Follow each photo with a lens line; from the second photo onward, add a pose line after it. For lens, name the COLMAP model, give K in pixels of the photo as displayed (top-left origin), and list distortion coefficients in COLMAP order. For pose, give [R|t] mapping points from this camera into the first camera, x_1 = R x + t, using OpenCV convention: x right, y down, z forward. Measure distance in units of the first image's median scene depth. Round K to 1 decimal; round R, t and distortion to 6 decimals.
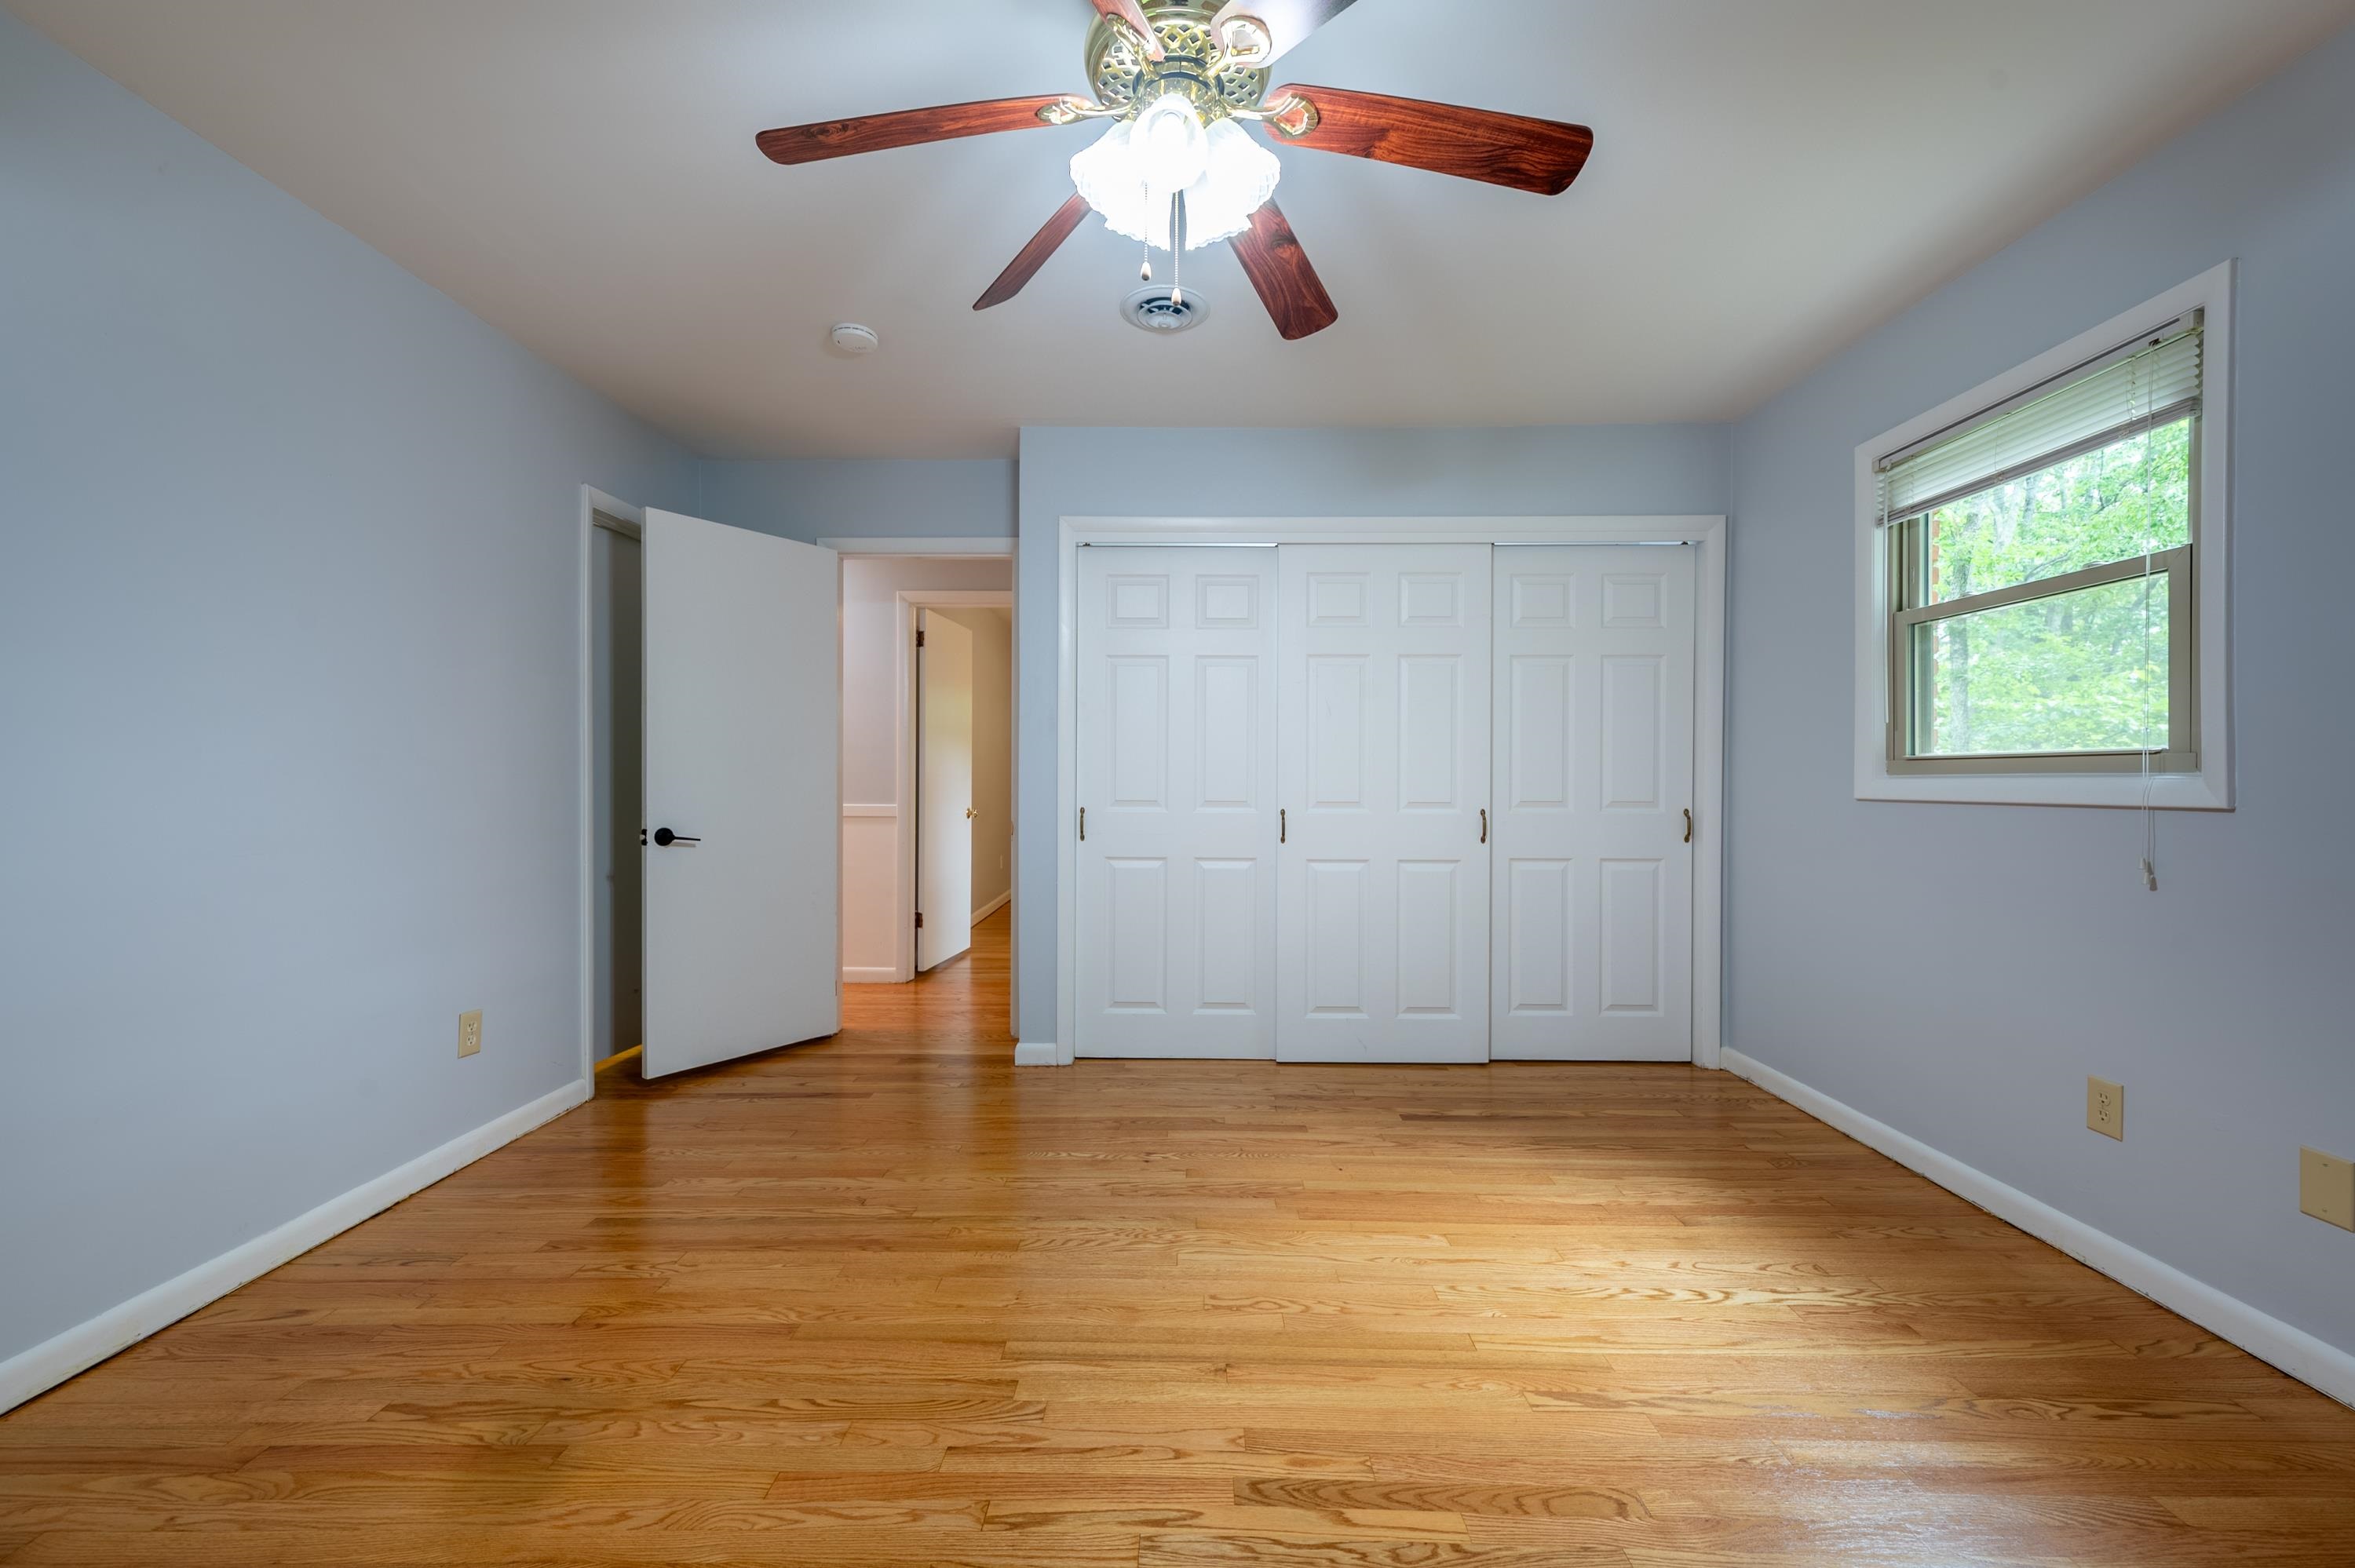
lens RADIAL K [[930.4, 0, 1180.8], [0, 930.4, 785.6], [0, 0, 1]] dist [0.000455, -0.000076]
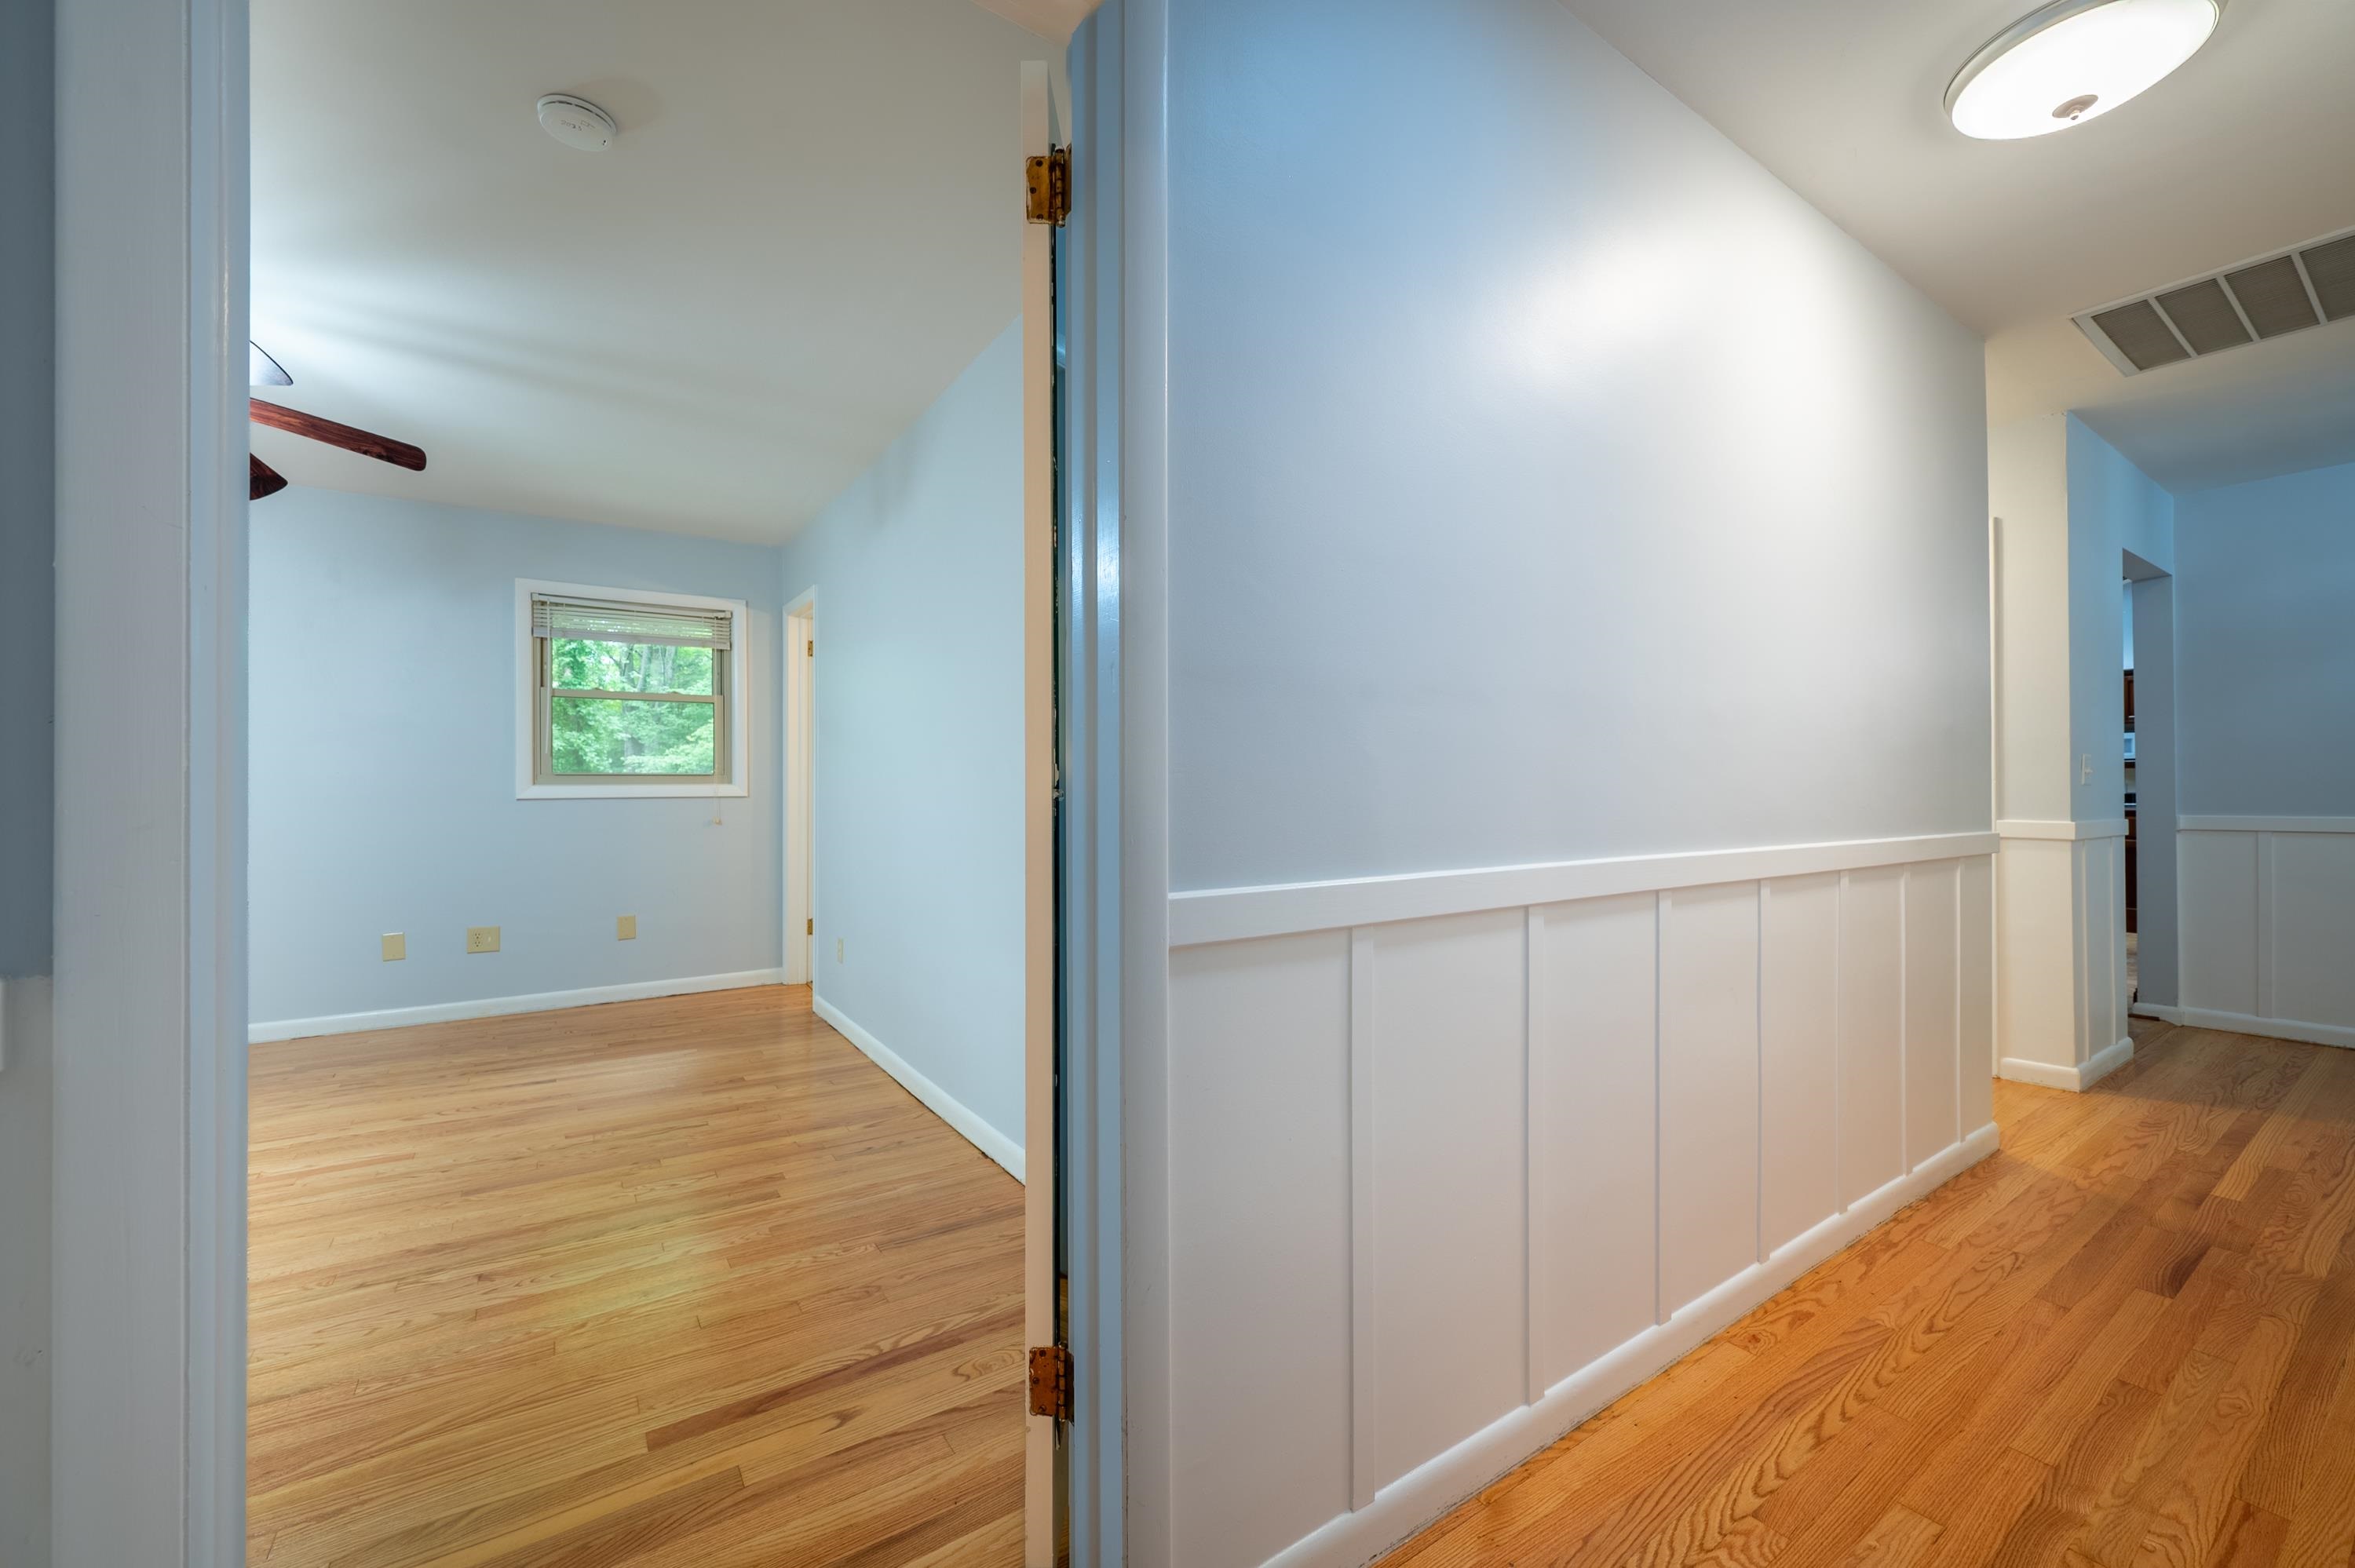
lens RADIAL K [[930.4, 0, 1180.8], [0, 930.4, 785.6], [0, 0, 1]] dist [0.000455, -0.000076]
pose [[-0.819712, -0.004746, -0.572756, -0.403836], [-0.005747, 0.999983, -0.000060, -0.014703], [0.572747, 0.003242, -0.819726, 2.229030]]
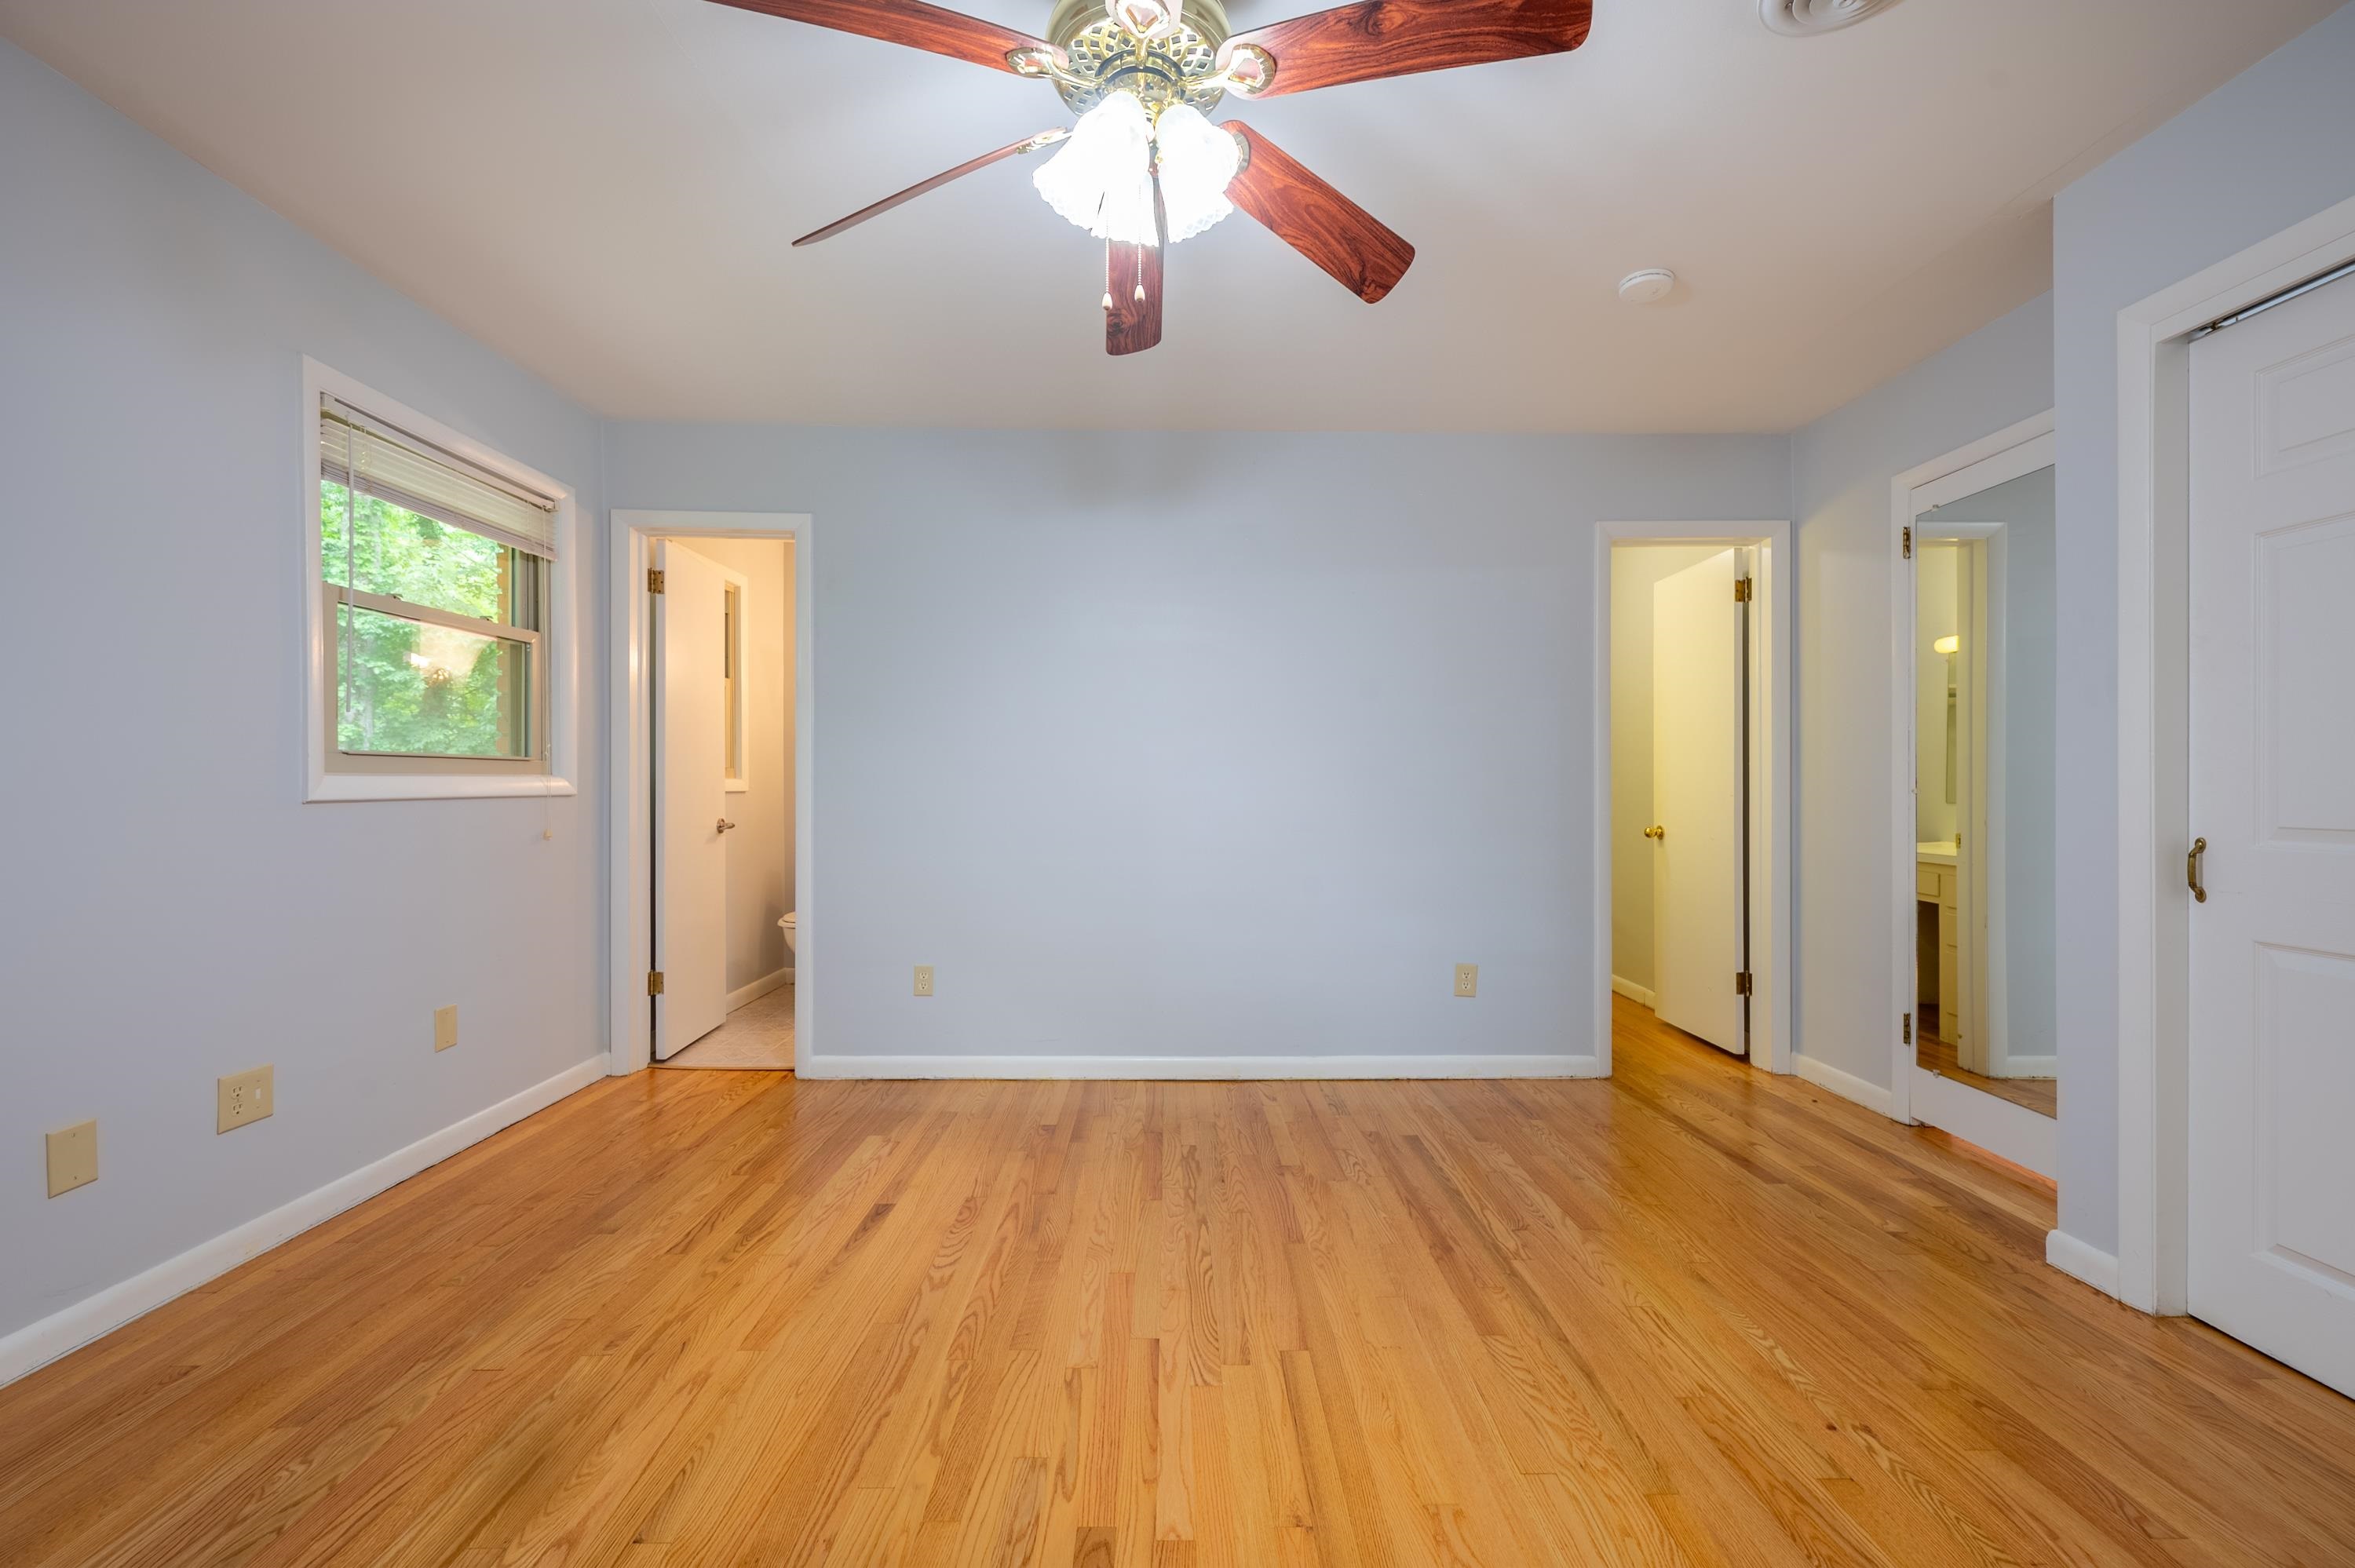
lens RADIAL K [[930.4, 0, 1180.8], [0, 930.4, 785.6], [0, 0, 1]] dist [0.000455, -0.000076]
pose [[0.026929, -0.005345, -0.999623, 0.643219], [-0.008842, 0.999945, -0.005585, 0.003402], [0.999598, 0.008989, 0.026881, 0.668851]]
